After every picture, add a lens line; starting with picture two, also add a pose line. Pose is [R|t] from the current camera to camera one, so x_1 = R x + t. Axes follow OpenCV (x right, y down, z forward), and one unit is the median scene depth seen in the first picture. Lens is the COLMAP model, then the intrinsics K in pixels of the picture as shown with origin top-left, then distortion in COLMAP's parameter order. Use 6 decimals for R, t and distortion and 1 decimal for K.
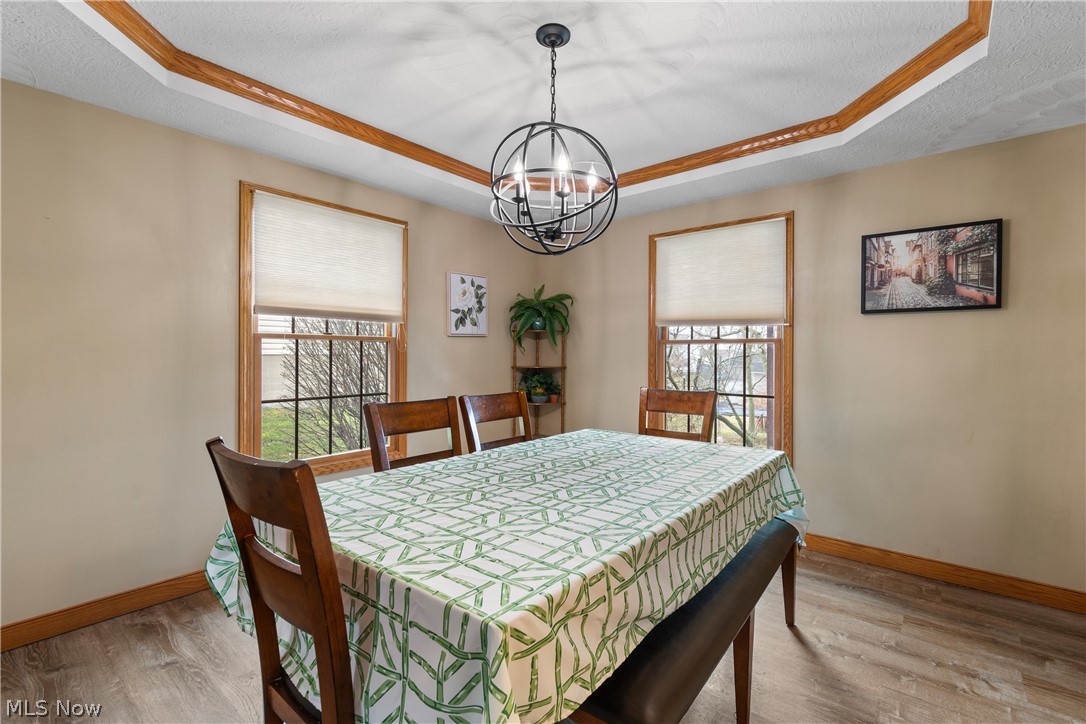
lens RADIAL K [[492.5, 0, 550.3], [0, 492.5, 358.4], [0, 0, 1]] dist [-0.000006, 0.000077]
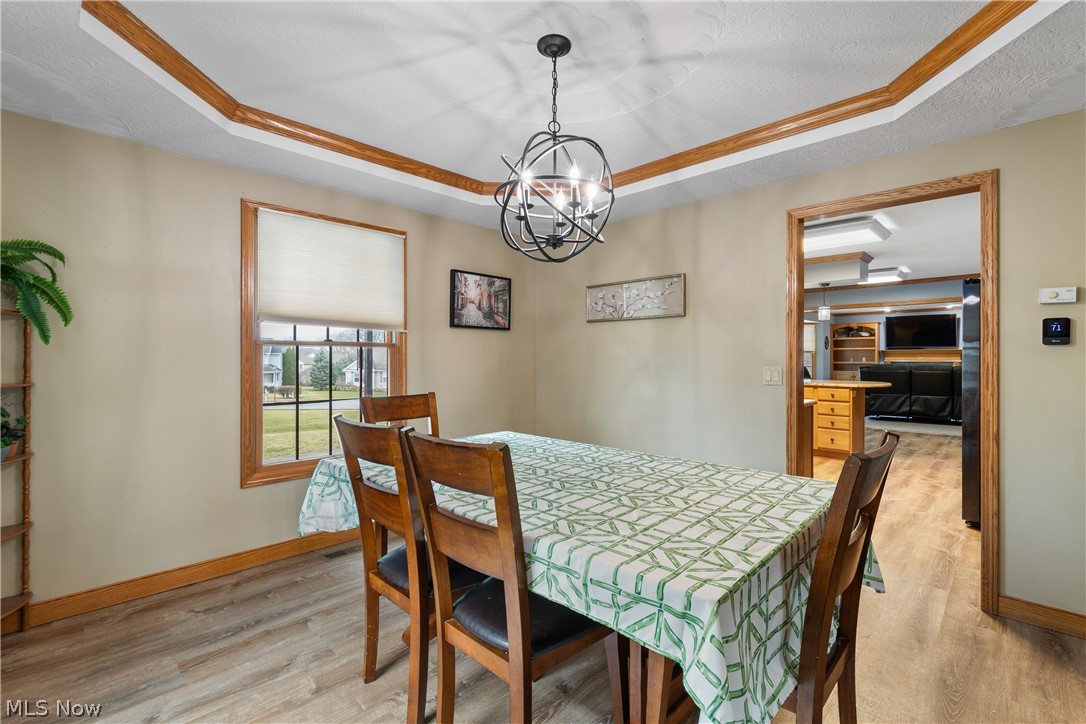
lens RADIAL K [[485.5, 0, 553.9], [0, 485.5, 360.4], [0, 0, 1]] dist [-0.000104, -0.000437]
pose [[0.103853, -0.006223, 0.994573, -0.718432], [-0.002370, 0.999976, 0.006504, -0.010274], [-0.994590, -0.003033, 0.103836, 0.649600]]
